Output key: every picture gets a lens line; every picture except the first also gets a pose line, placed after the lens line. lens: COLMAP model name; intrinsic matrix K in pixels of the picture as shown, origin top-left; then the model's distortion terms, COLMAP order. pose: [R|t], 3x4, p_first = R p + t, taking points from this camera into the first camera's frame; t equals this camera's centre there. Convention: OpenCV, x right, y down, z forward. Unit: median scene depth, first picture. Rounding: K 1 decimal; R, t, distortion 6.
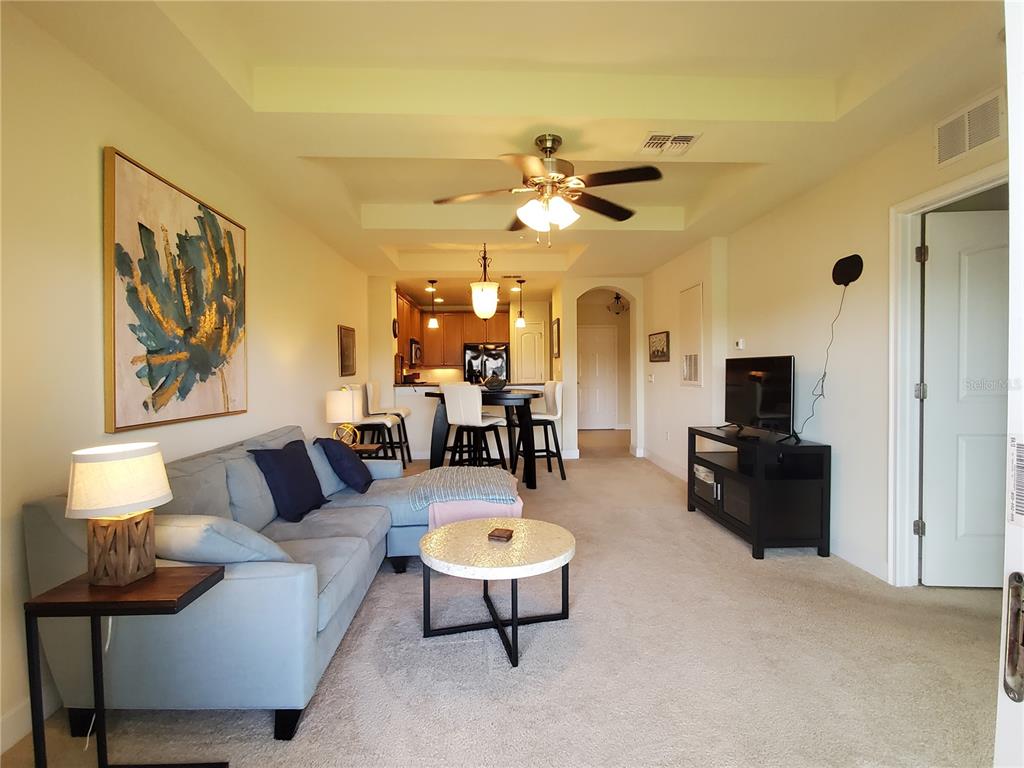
lens RADIAL K [[527.2, 0, 513.9], [0, 527.2, 383.4], [0, 0, 1]] dist [-0.006041, -0.000657]
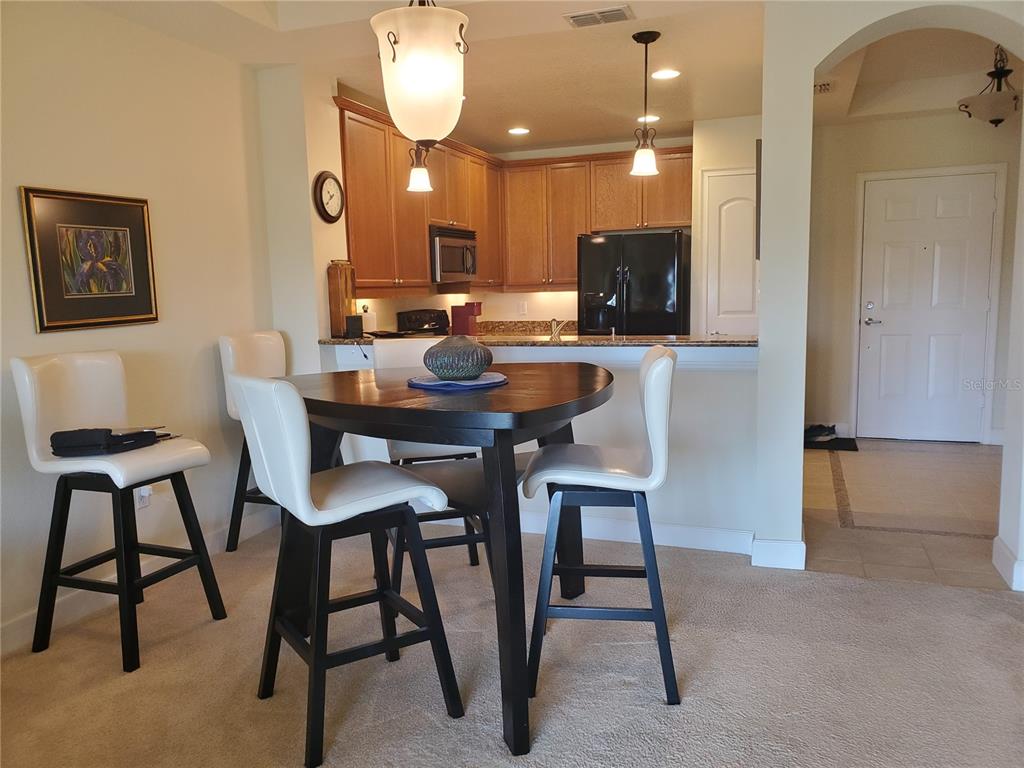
lens RADIAL K [[792.6, 0, 500.7], [0, 792.6, 387.5], [0, 0, 1]] dist [0.050501, -0.011097]
pose [[0.921895, 0.036612, -0.385707, 0.135366], [0.004884, 0.994348, 0.106058, -0.024672], [0.387410, -0.099658, 0.916505, 0.472939]]
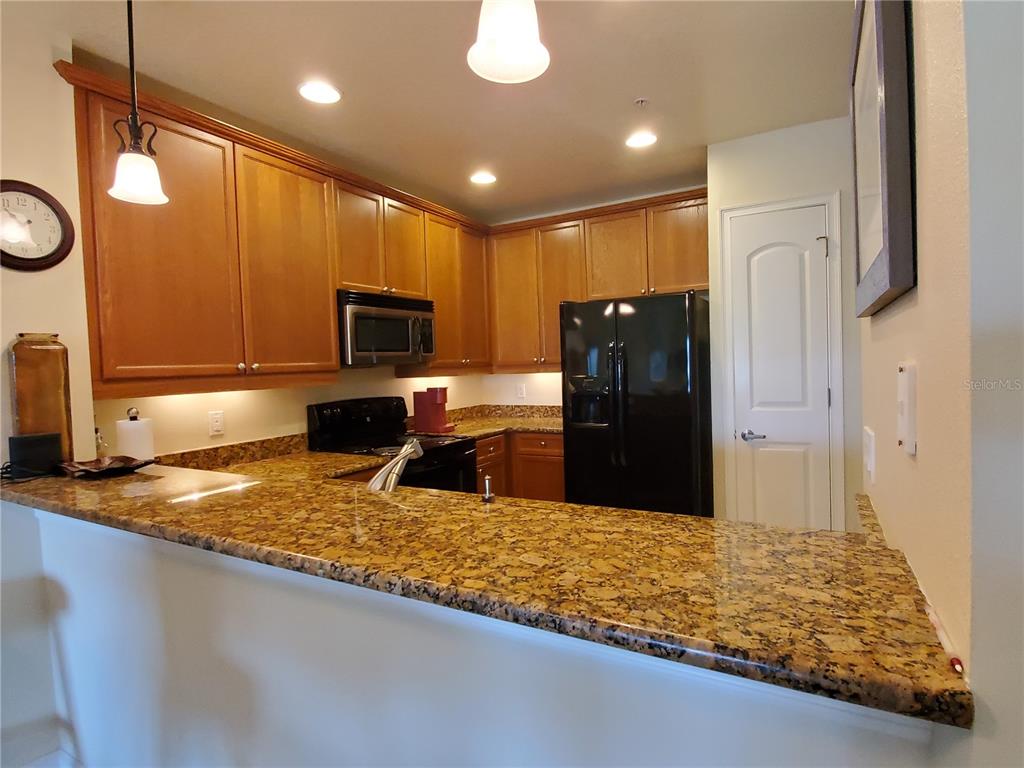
lens RADIAL K [[527.2, 0, 521.1], [0, 527.2, 377.2], [0, 0, 1]] dist [-0.006041, -0.000657]
pose [[0.856369, -0.009339, -0.516280, 0.077329], [0.015120, 0.999861, 0.006993, -0.037363], [0.516143, -0.013794, 0.856391, 0.907600]]
